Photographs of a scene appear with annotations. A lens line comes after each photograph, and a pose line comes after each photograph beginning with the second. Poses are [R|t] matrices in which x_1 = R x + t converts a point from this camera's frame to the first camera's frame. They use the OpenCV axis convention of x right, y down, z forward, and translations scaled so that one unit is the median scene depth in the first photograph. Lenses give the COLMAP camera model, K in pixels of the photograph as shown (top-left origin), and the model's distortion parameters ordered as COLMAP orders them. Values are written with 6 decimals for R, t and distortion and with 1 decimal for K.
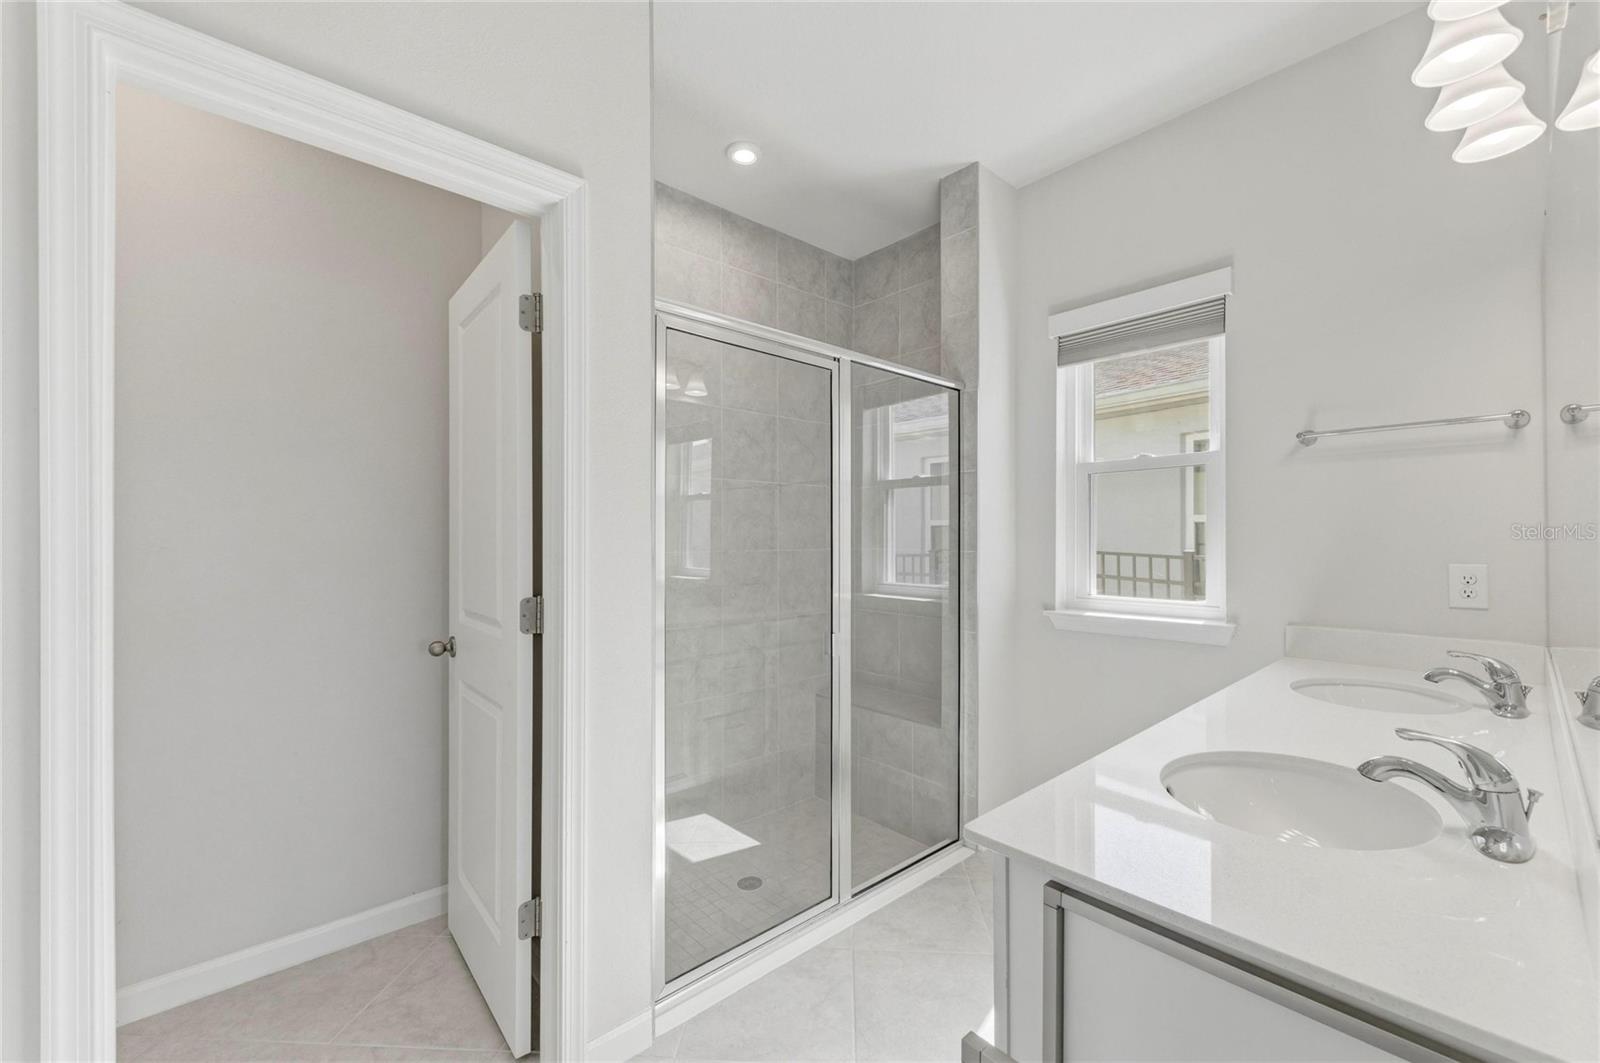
lens RADIAL K [[636.9, 0, 807.7], [0, 636.9, 541.7], [0, 0, 1]] dist [0.005525, -0.000500]
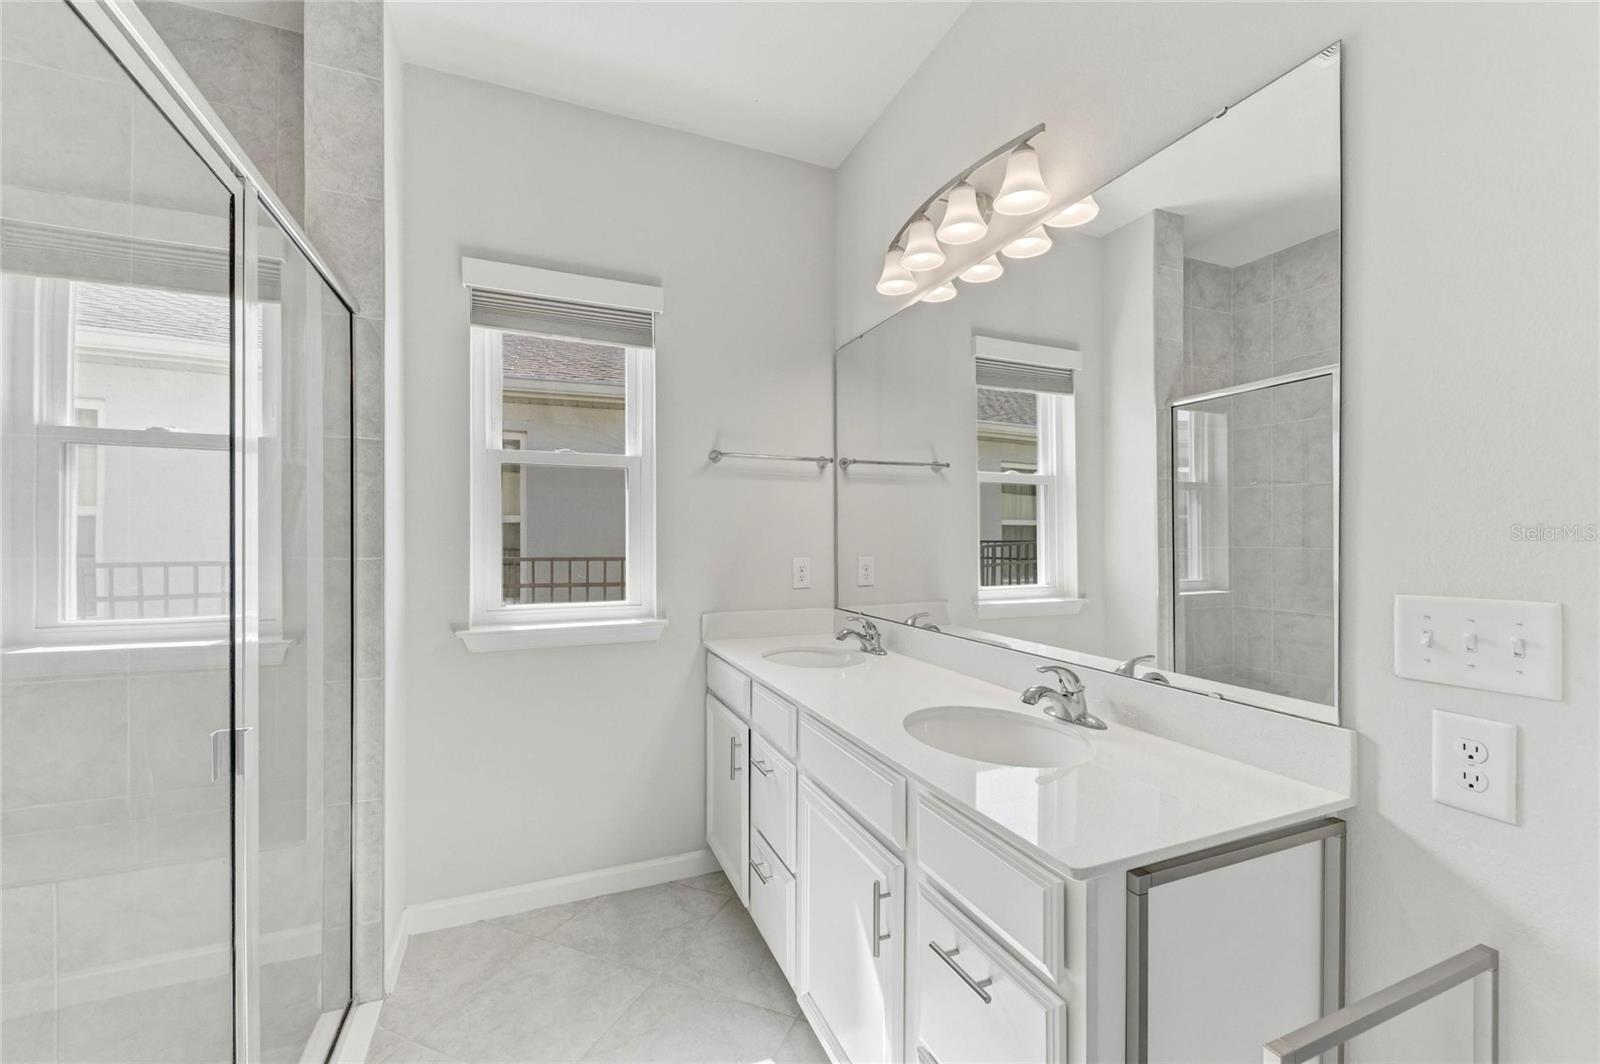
lens RADIAL K [[636.9, 0, 807.7], [0, 636.9, 542.2], [0, 0, 1]] dist [0.005525, -0.000500]
pose [[0.328689, -0.003702, 0.944431, -0.231377], [0.003090, 0.999991, 0.002844, -0.002902], [-0.944433, 0.001984, 0.328698, 0.346760]]
